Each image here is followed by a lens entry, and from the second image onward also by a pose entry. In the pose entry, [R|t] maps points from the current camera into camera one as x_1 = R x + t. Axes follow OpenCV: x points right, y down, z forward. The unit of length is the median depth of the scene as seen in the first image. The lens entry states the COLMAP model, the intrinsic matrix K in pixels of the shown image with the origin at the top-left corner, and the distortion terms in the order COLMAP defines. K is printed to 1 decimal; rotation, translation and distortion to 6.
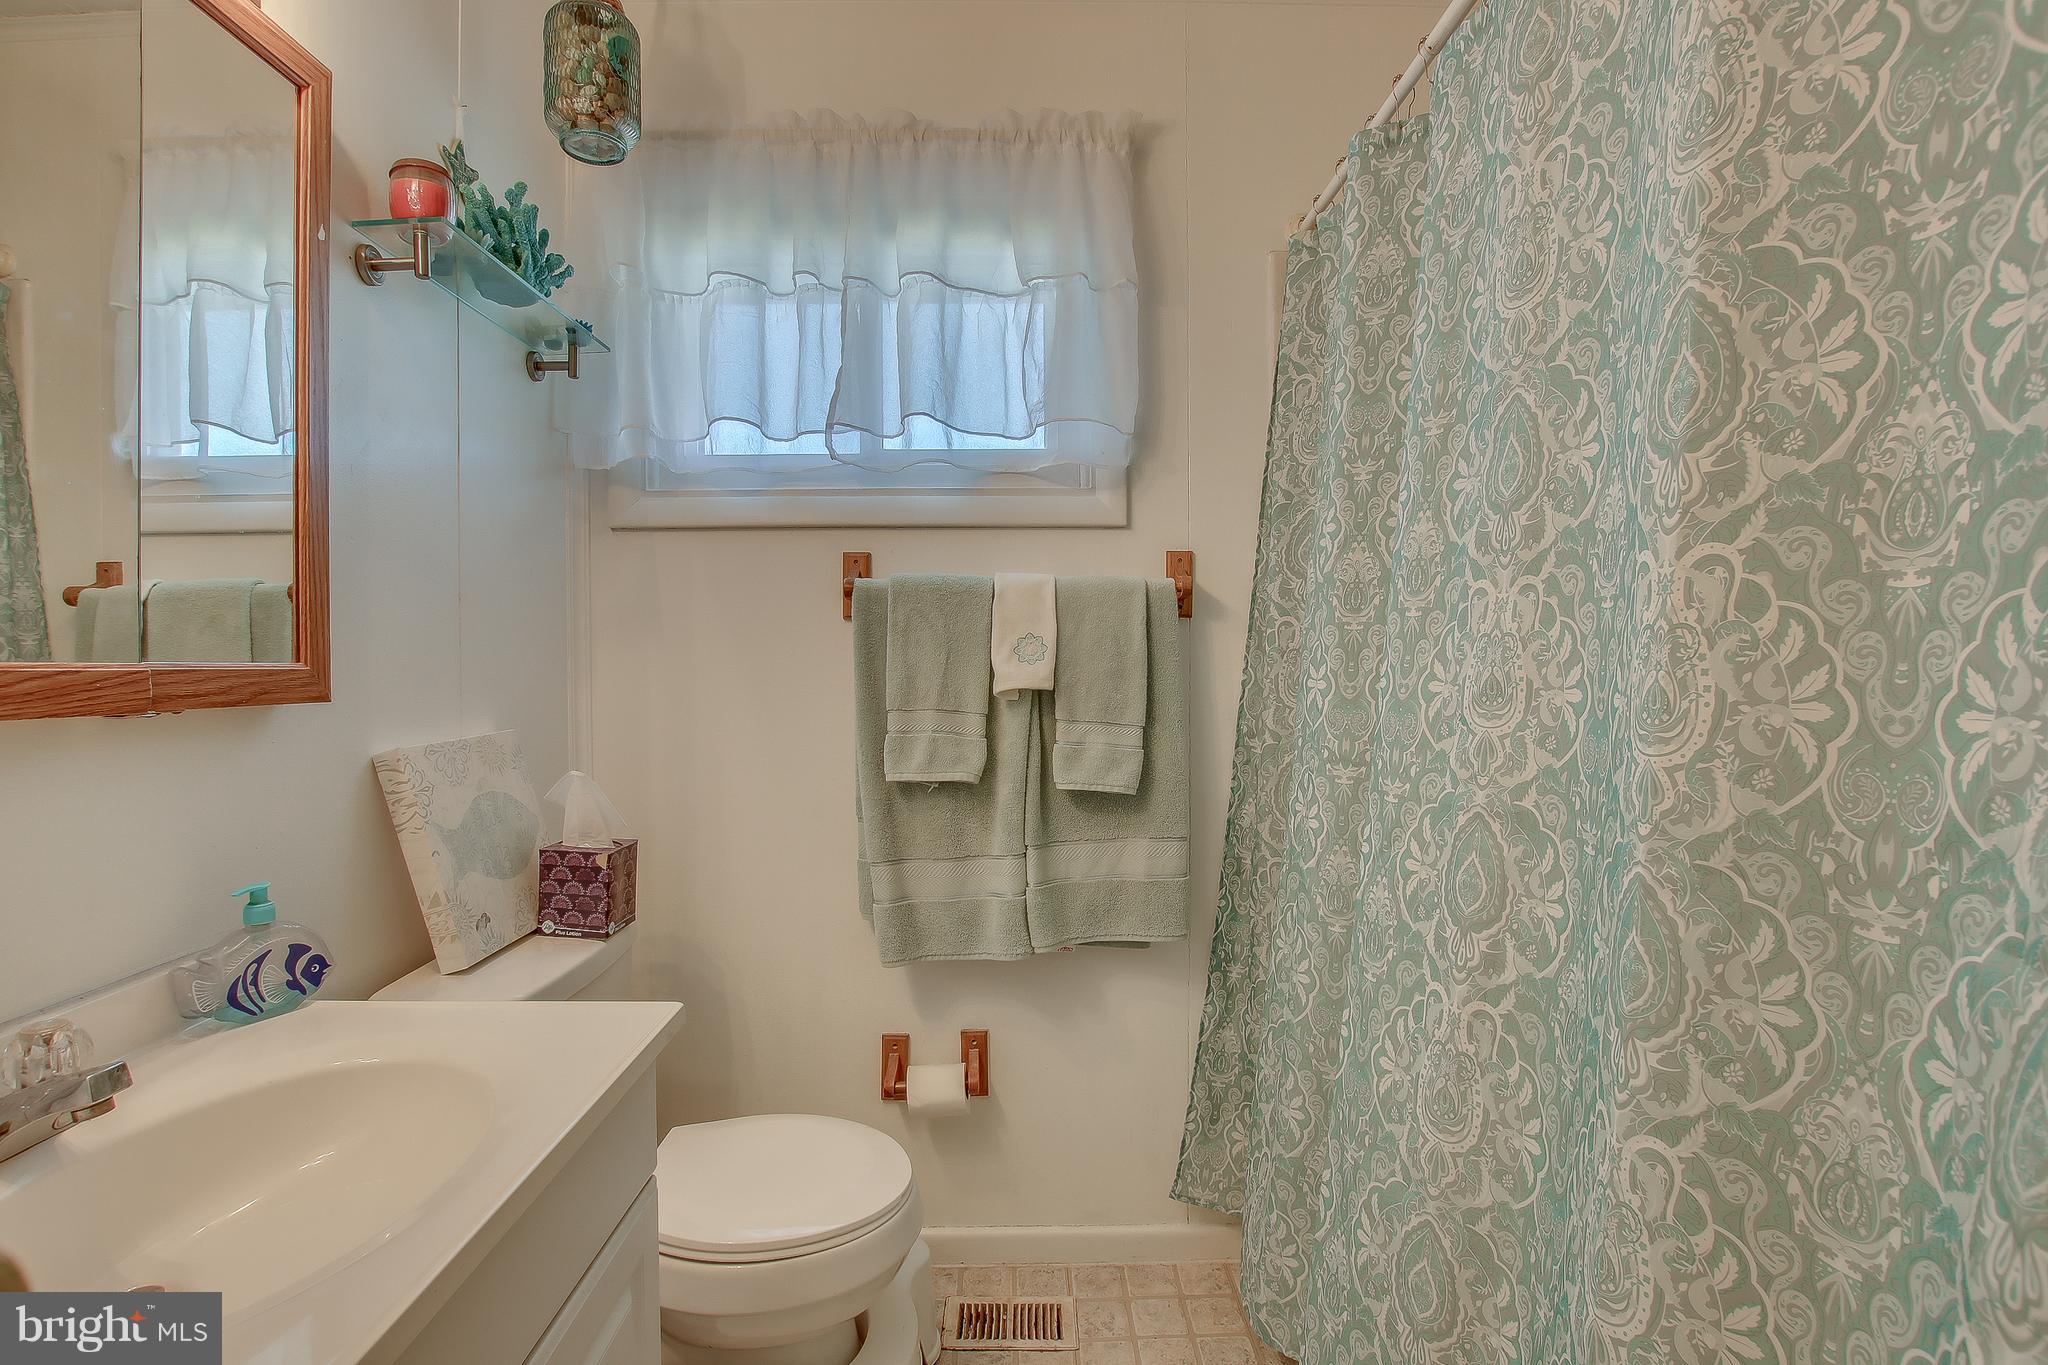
lens RADIAL K [[976.5, 0, 1020.2], [0, 976.5, 661.8], [0, 0, 1]] dist [-0.025559, 0.000545]
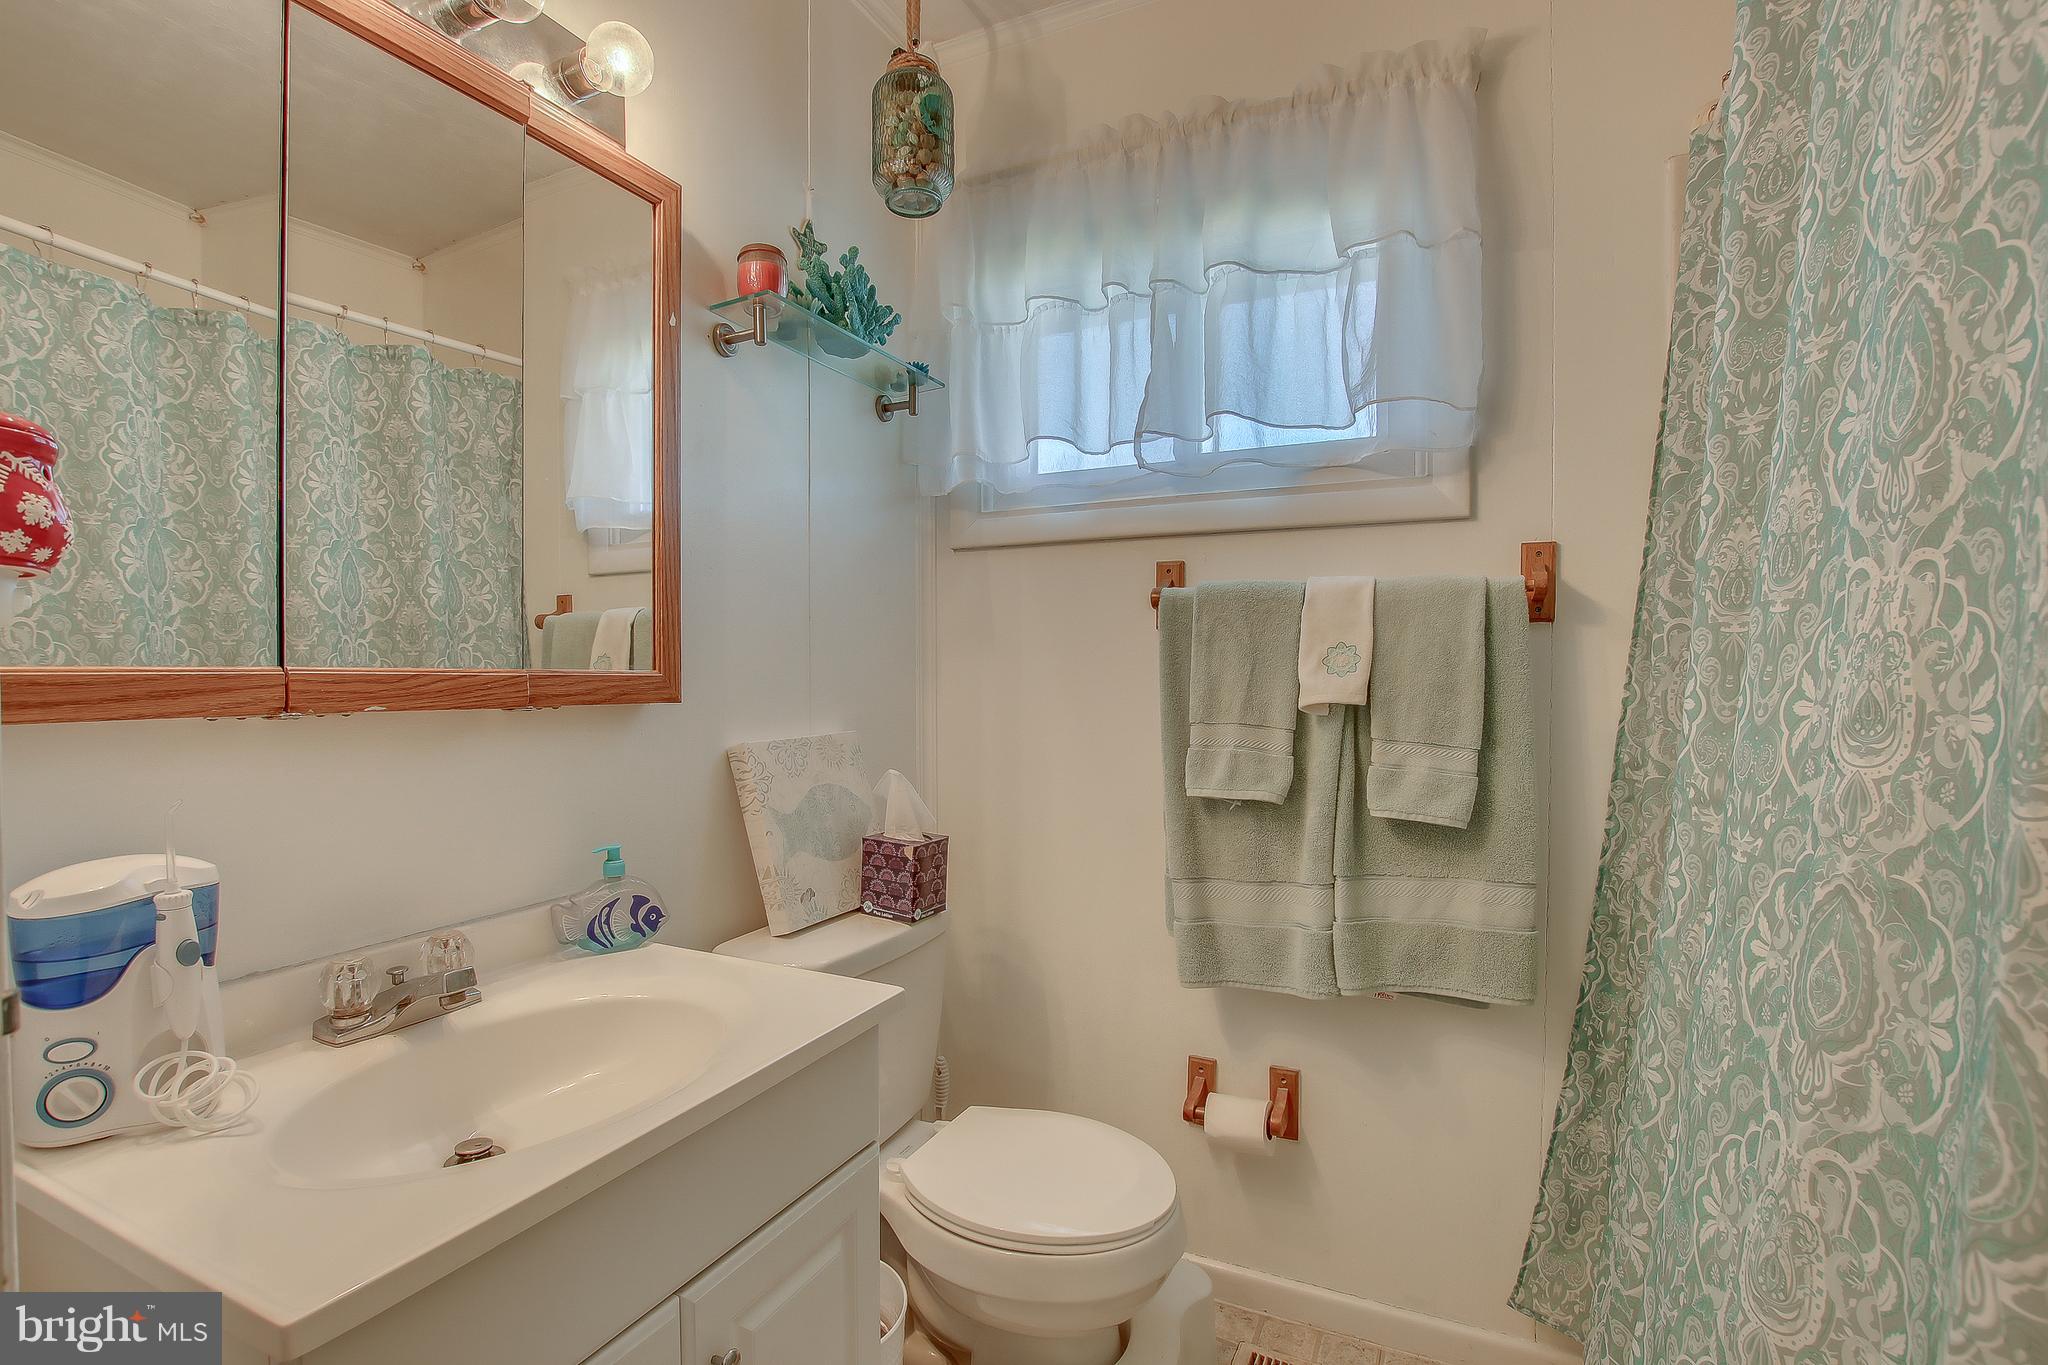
lens RADIAL K [[971.8, 0, 979.6], [0, 971.8, 686.8], [0, 0, 1]] dist [-0.029305, 0.003700]
pose [[0.889451, 0.010652, -0.456905, 0.198485], [-0.005179, 0.999899, 0.013231, 0.003295], [0.457000, -0.009402, 0.889417, 0.082062]]
